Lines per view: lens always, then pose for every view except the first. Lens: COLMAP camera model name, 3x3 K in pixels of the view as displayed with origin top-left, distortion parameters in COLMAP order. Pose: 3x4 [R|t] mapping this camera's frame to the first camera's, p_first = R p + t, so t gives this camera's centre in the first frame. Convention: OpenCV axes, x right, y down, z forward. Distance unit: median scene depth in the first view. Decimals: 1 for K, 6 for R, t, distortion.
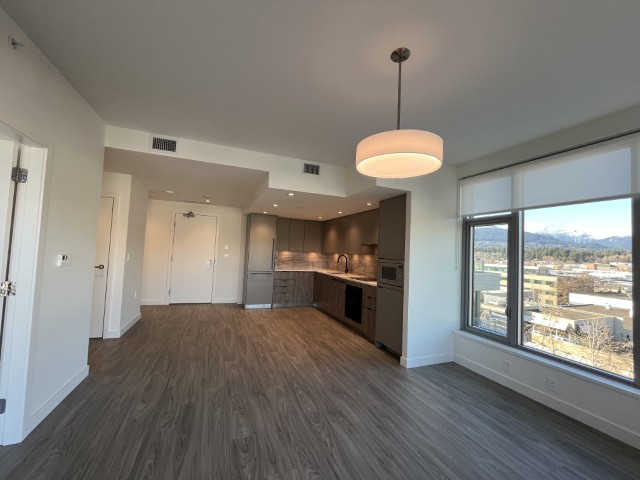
lens RADIAL K [[259.8, 0, 317.8], [0, 259.8, 239.4], [0, 0, 1]] dist [-0.003338, -0.000117]
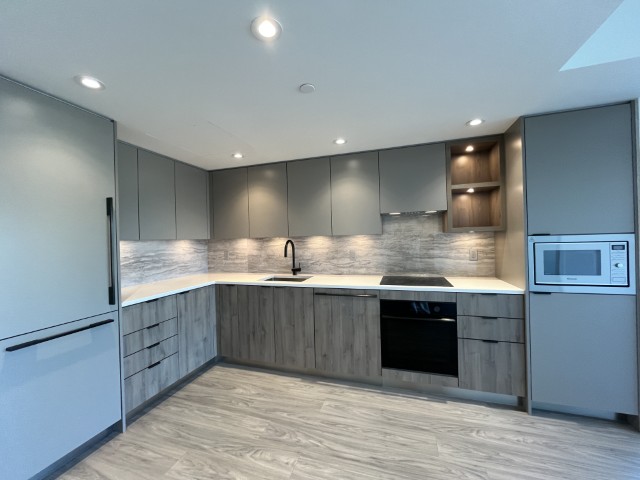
lens RADIAL K [[259.8, 0, 317.8], [0, 259.8, 239.4], [0, 0, 1]] dist [-0.003338, -0.000117]
pose [[0.633524, -0.060924, 0.771320, -0.378242], [0.016876, 0.997746, 0.064948, 0.041537], [-0.773539, -0.028129, 0.633125, 0.975179]]
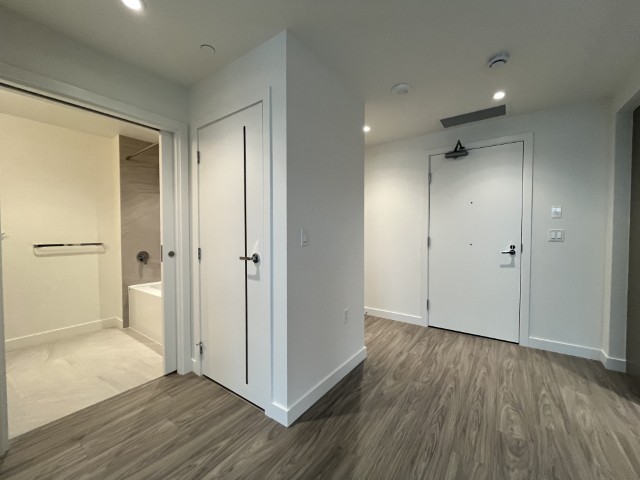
lens RADIAL K [[259.8, 0, 317.8], [0, 259.8, 239.4], [0, 0, 1]] dist [-0.003338, -0.000117]
pose [[0.543589, -0.021234, -0.839083, -0.358421], [0.064118, 0.997809, 0.016287, 0.067624], [0.836899, -0.062653, 0.543760, 0.785211]]
